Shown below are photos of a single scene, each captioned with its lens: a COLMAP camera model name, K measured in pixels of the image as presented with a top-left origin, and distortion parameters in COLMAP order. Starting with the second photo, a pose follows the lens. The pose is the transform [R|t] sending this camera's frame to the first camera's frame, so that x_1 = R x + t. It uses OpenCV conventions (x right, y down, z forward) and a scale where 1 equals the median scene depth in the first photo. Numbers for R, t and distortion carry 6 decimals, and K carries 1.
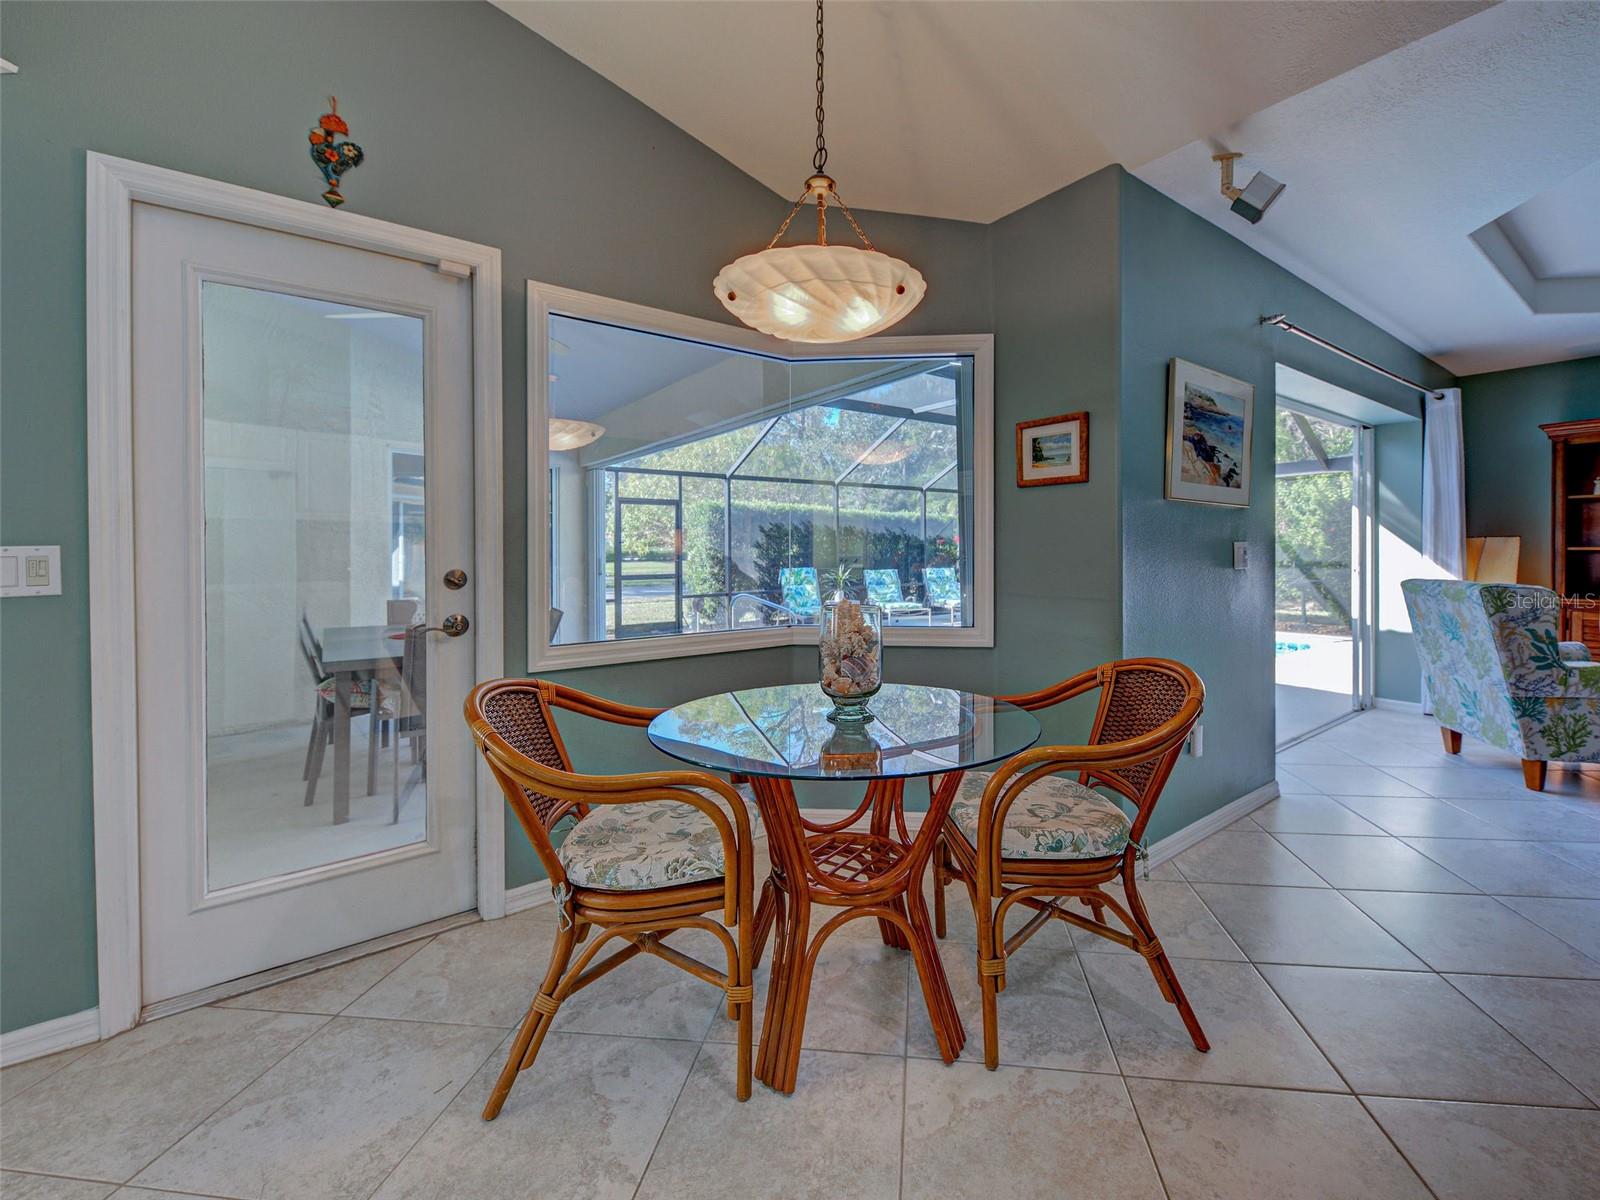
lens RADIAL K [[681.9, 0, 825.6], [0, 681.9, 559.9], [0, 0, 1]] dist [-0.007621, -0.000198]
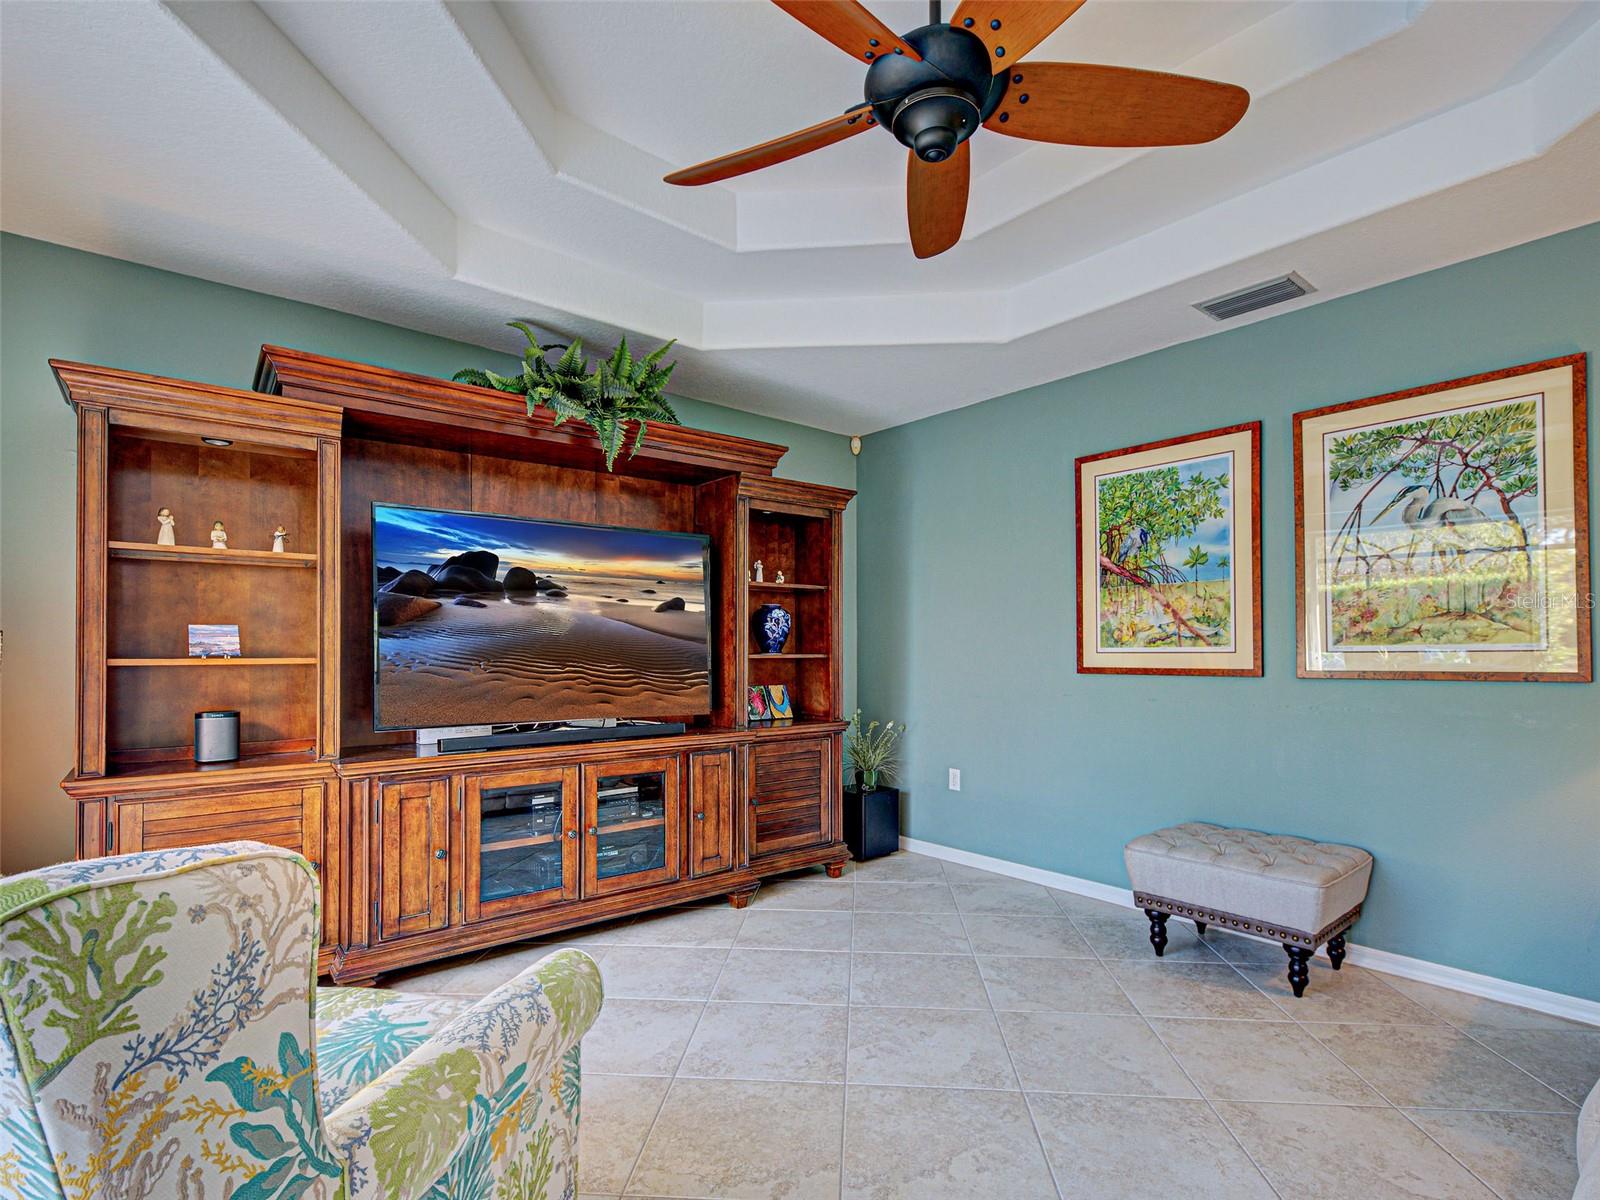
lens RADIAL K [[793.1, 0, 790.3], [0, 793.1, 649.1], [0, 0, 1]] dist [0.007123, -0.003533]
pose [[-0.056005, 0.010689, 0.998373, 0.784988], [0.011883, 0.999879, -0.010039, -0.020032], [-0.998360, 0.011301, -0.056125, 0.837187]]
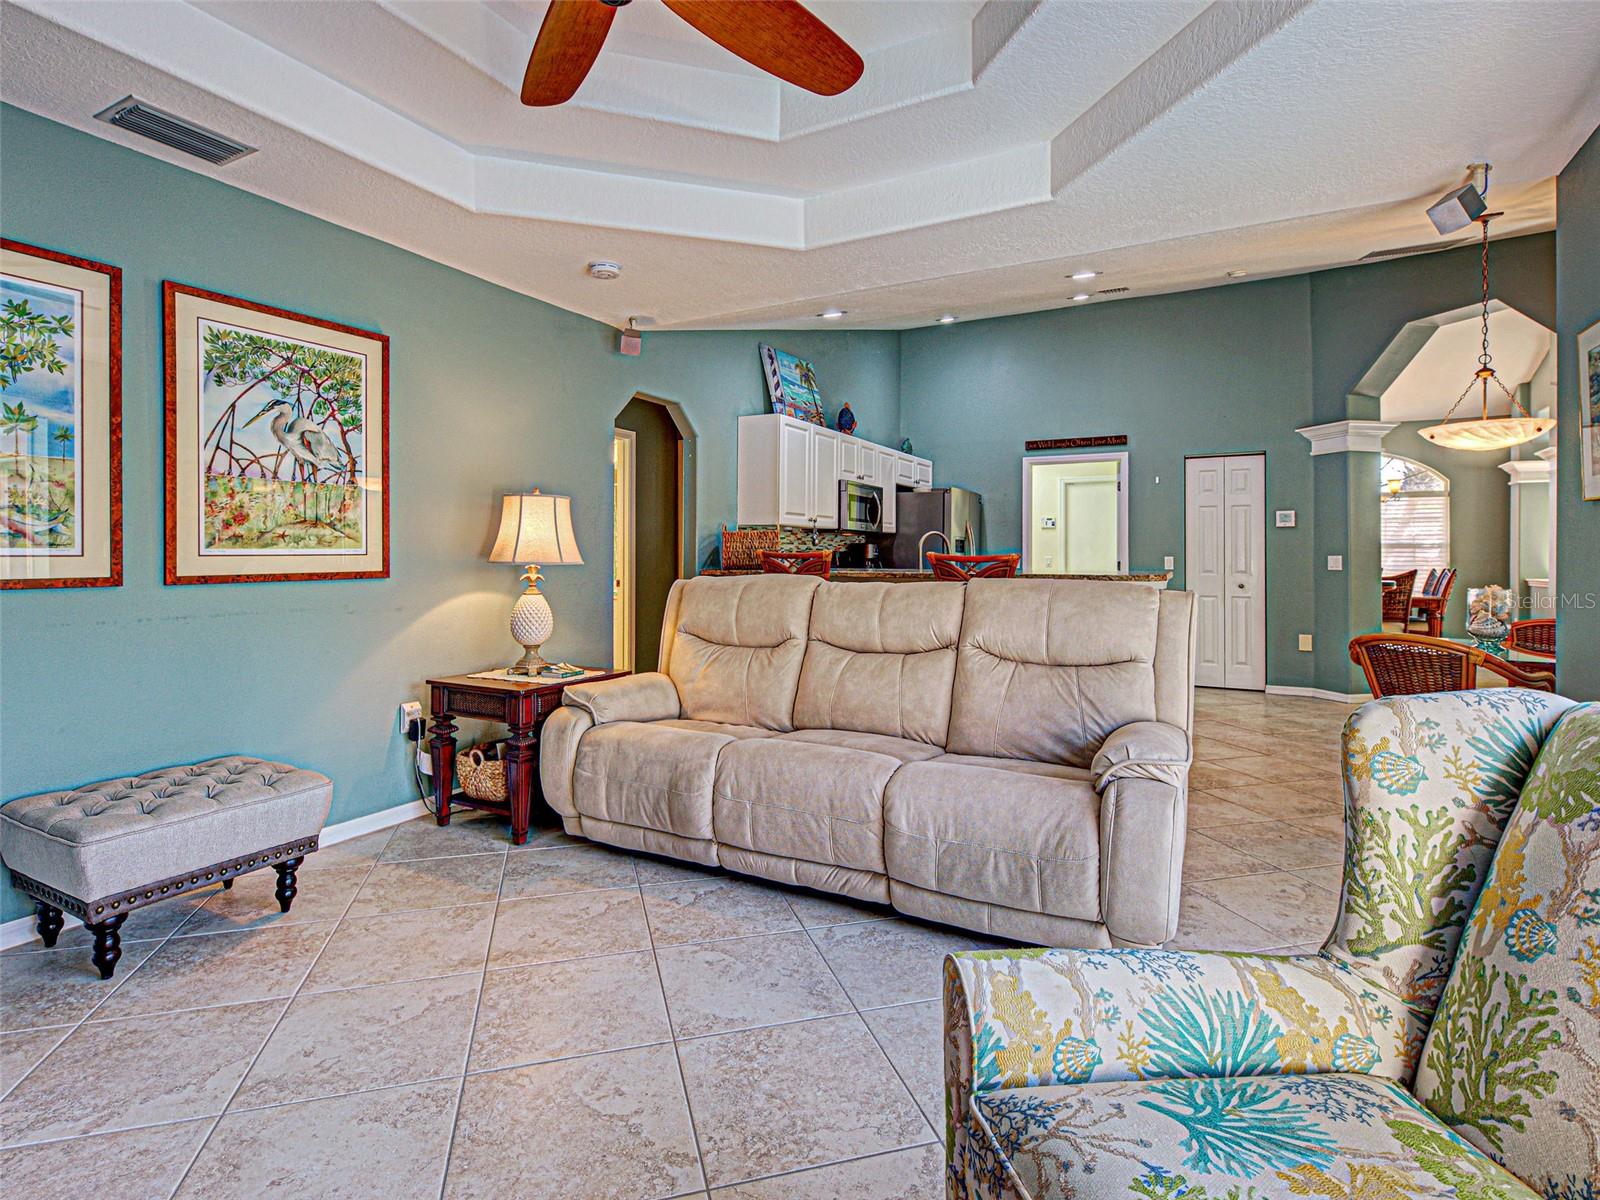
lens RADIAL K [[793.1, 0, 812.1], [0, 793.1, 561.4], [0, 0, 1]] dist [0.007123, -0.003533]
pose [[-0.906942, 0.010913, -0.421114, 1.447917], [0.003540, 0.999827, 0.018287, -0.025712], [0.421240, 0.015095, -0.906823, 1.215990]]
